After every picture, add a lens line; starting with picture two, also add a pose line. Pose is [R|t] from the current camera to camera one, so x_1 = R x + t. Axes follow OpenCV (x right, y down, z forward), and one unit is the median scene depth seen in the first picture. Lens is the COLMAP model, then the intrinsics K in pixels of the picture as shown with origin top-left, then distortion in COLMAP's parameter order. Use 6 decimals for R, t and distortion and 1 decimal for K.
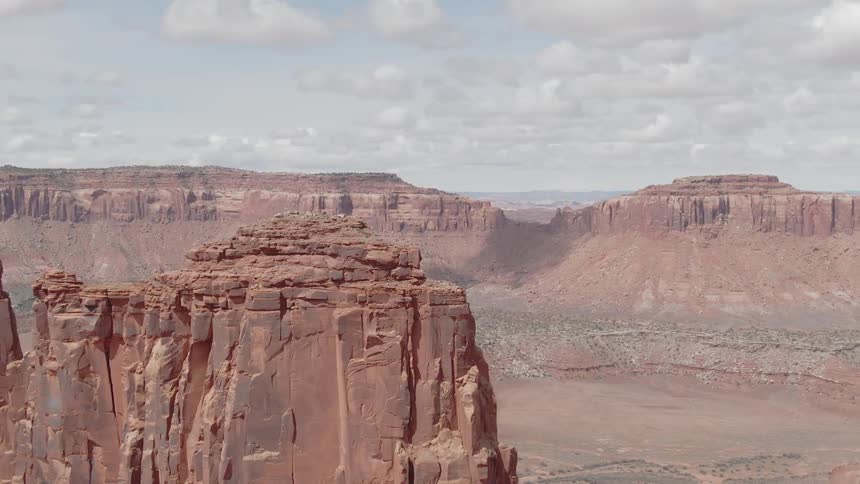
lens RADIAL K [[1272.2, 0, 430.0], [0, 1272.2, 242.0], [0, 0, 1]] dist [0.403948, -2.292863]
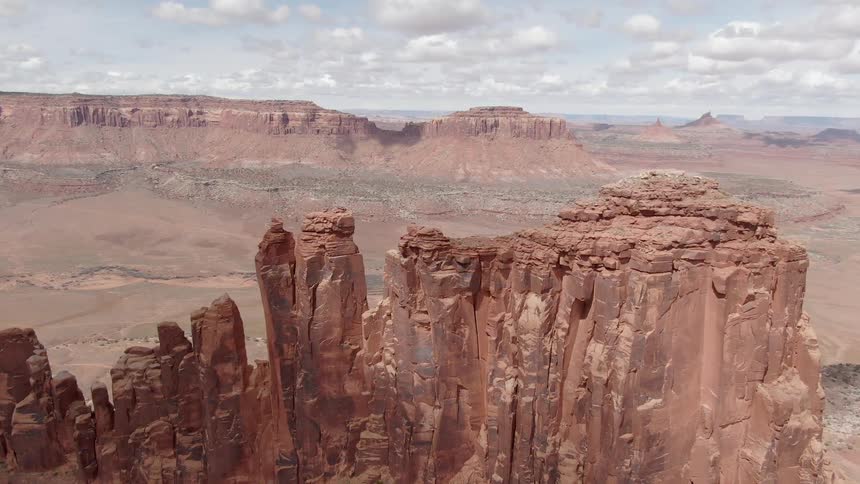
lens RADIAL K [[649.6, 0, 430.0], [0, 649.6, 242.0], [0, 0, 1]] dist [-0.034279, 0.001356]
pose [[0.979241, -0.023173, 0.201373, -0.393927], [-0.009707, 0.986944, 0.160773, -0.051001], [-0.202469, -0.159390, 0.966230, 0.504322]]
